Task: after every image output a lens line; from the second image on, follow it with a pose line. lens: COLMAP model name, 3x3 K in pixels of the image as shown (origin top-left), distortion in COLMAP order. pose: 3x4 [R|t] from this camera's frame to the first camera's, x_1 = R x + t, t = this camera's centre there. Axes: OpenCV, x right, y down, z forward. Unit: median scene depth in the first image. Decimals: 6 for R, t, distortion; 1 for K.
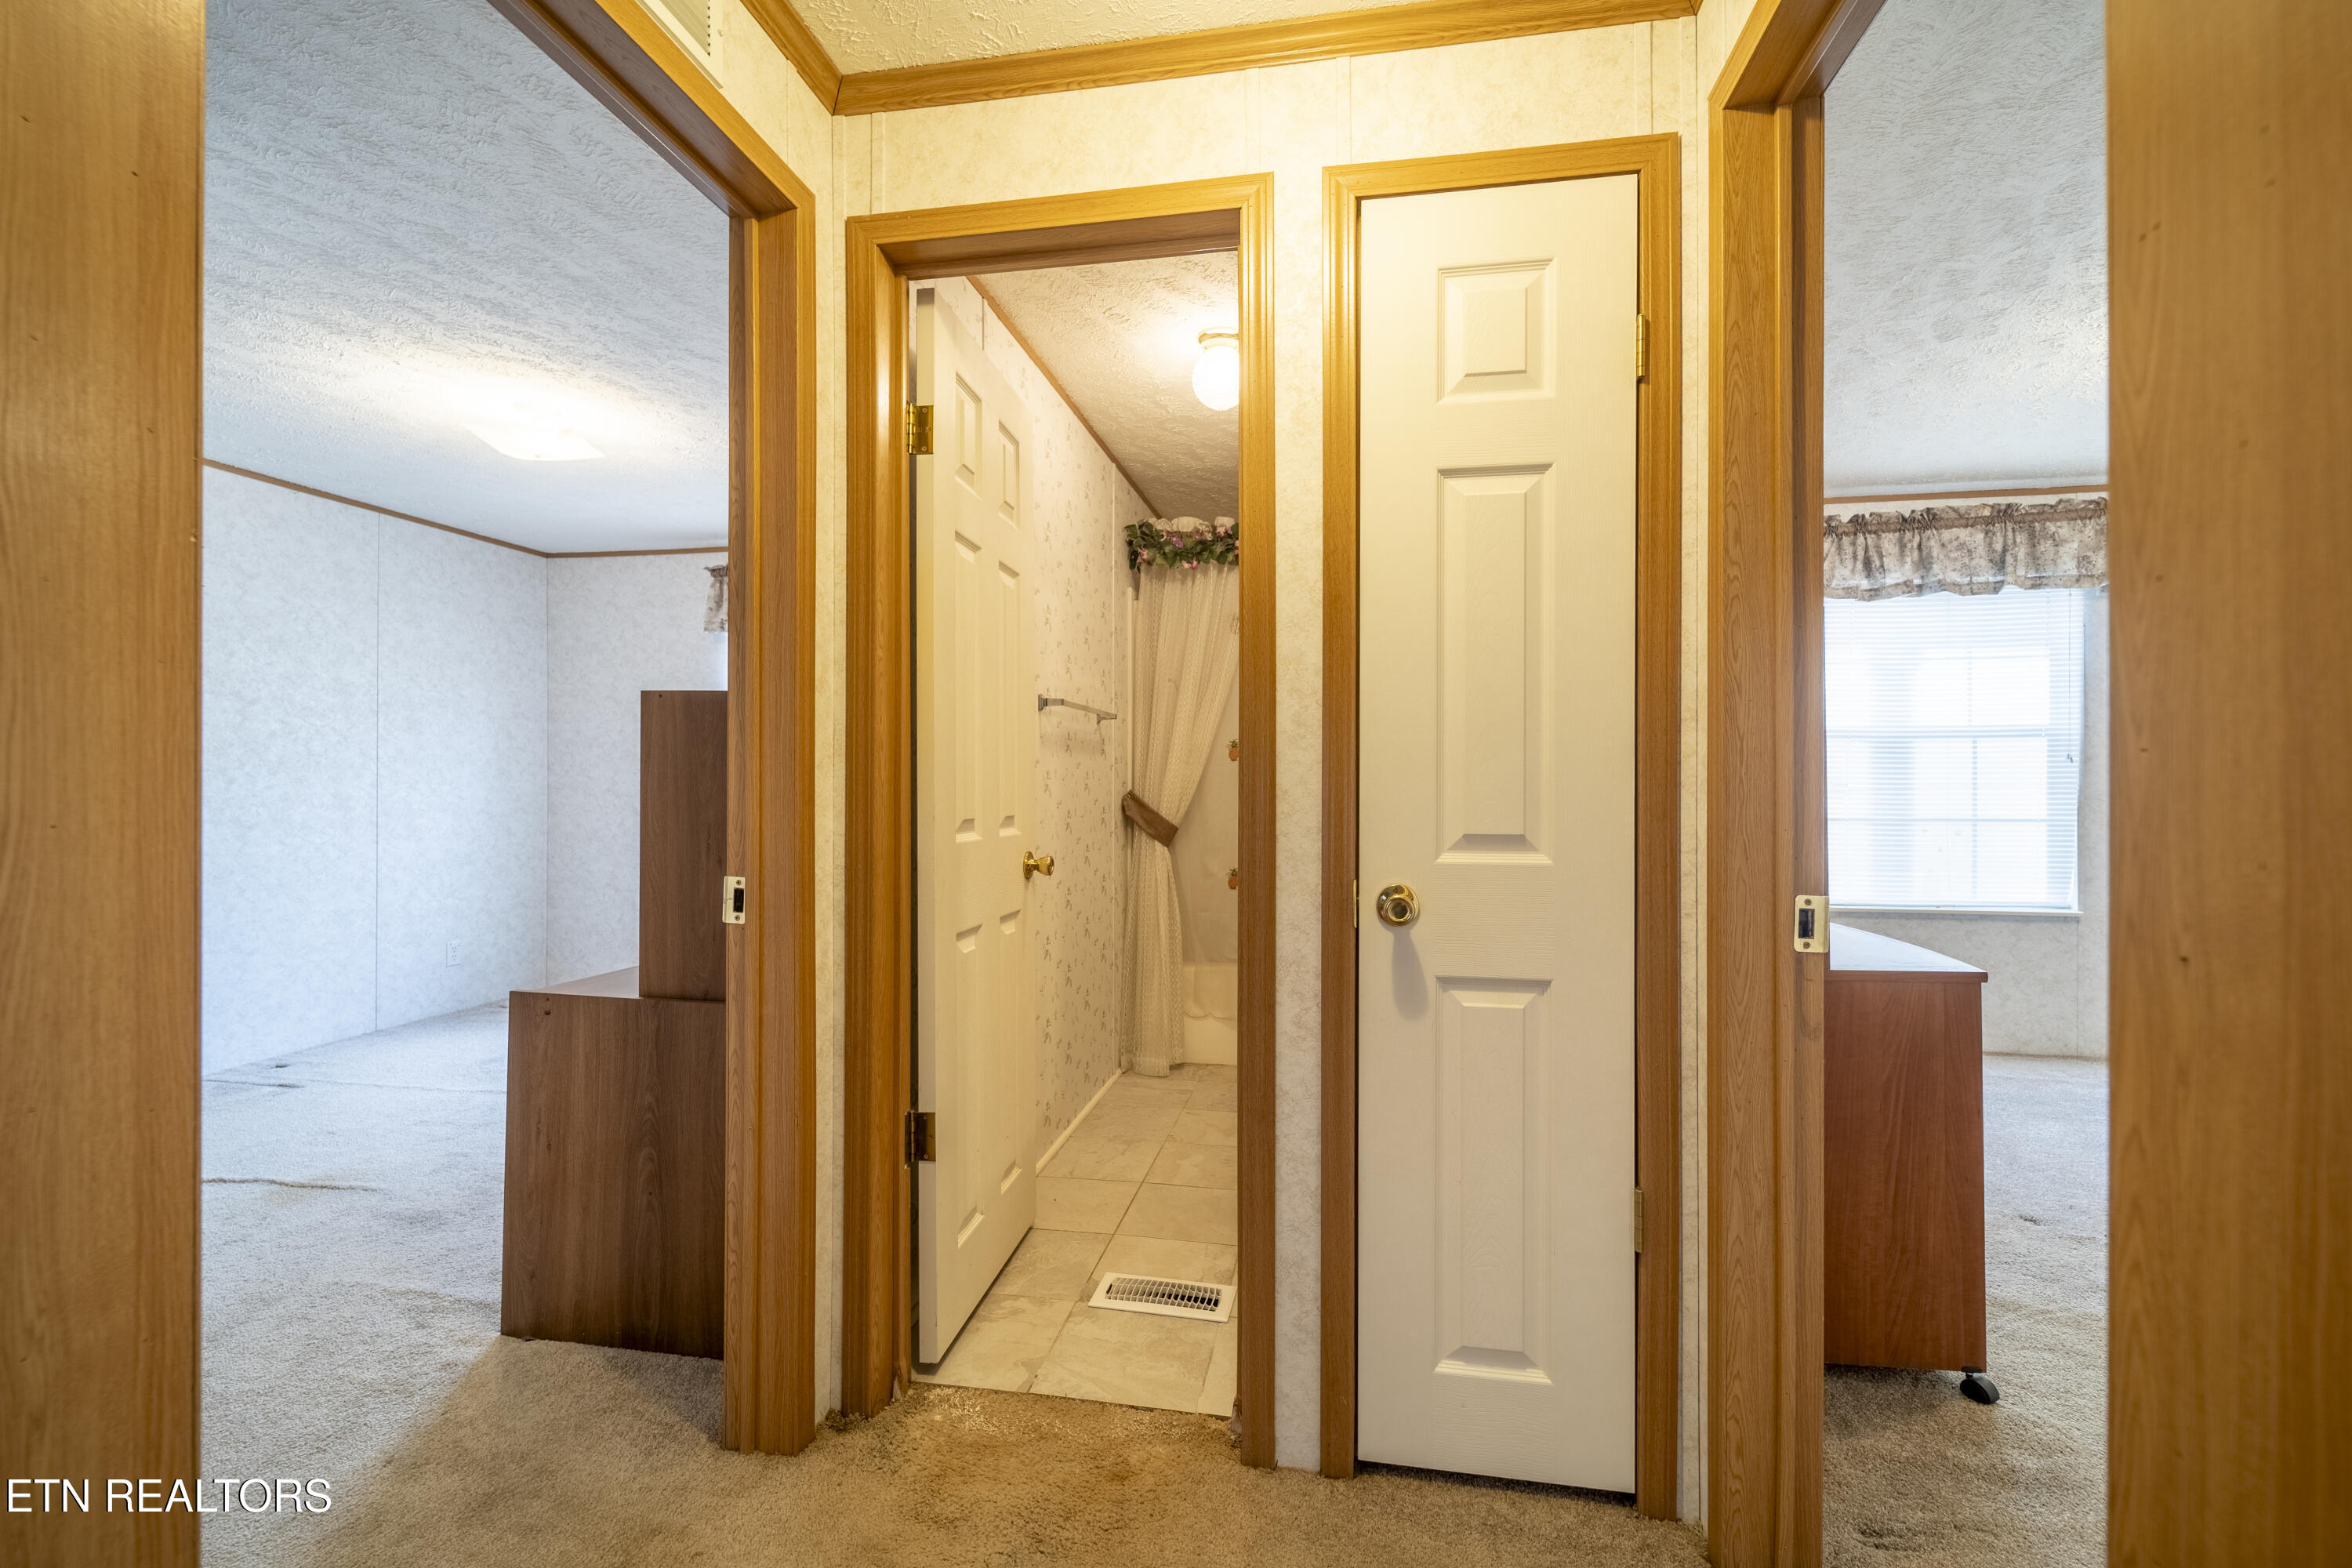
lens RADIAL K [[942.8, 0, 1185.0], [0, 942.8, 785.3], [0, 0, 1]] dist [0.001029, -0.000806]
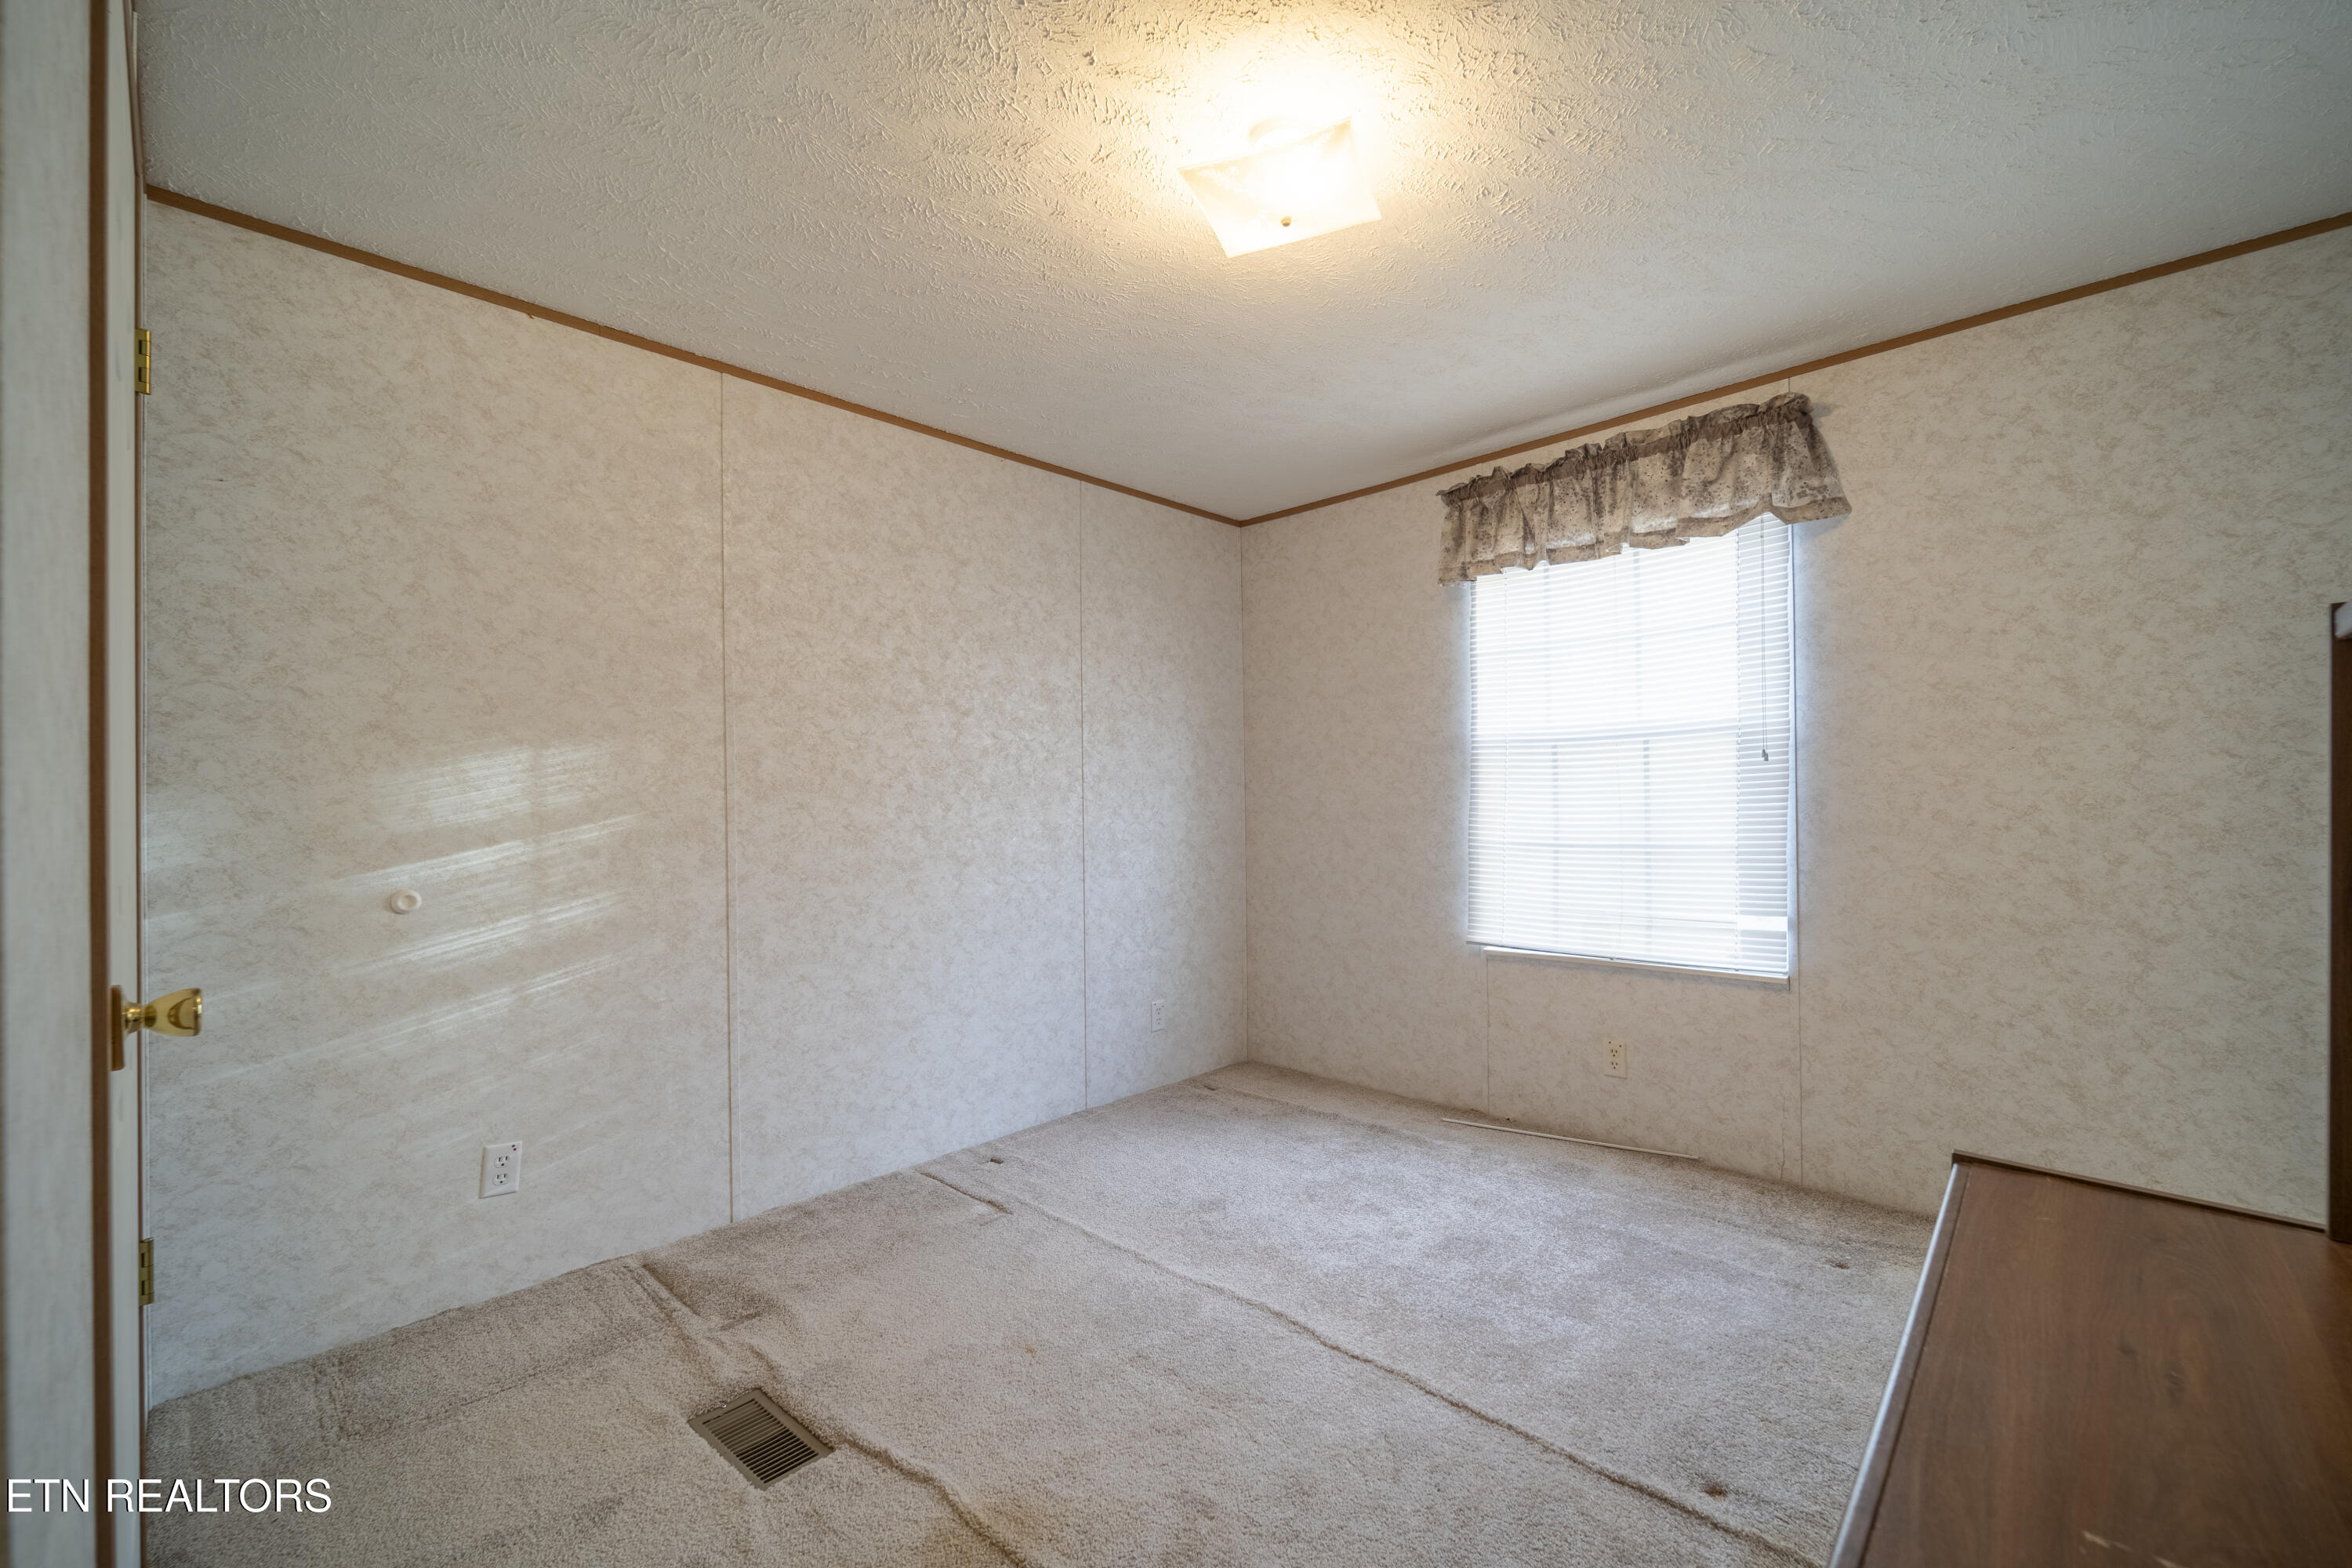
lens RADIAL K [[942.8, 0, 1185.0], [0, 942.8, 785.3], [0, 0, 1]] dist [0.001029, -0.000806]
pose [[0.819637, -0.027197, -0.572237, -0.312839], [0.015782, 0.999565, -0.024901, -0.000455], [0.572665, 0.011379, 0.819710, 0.377145]]
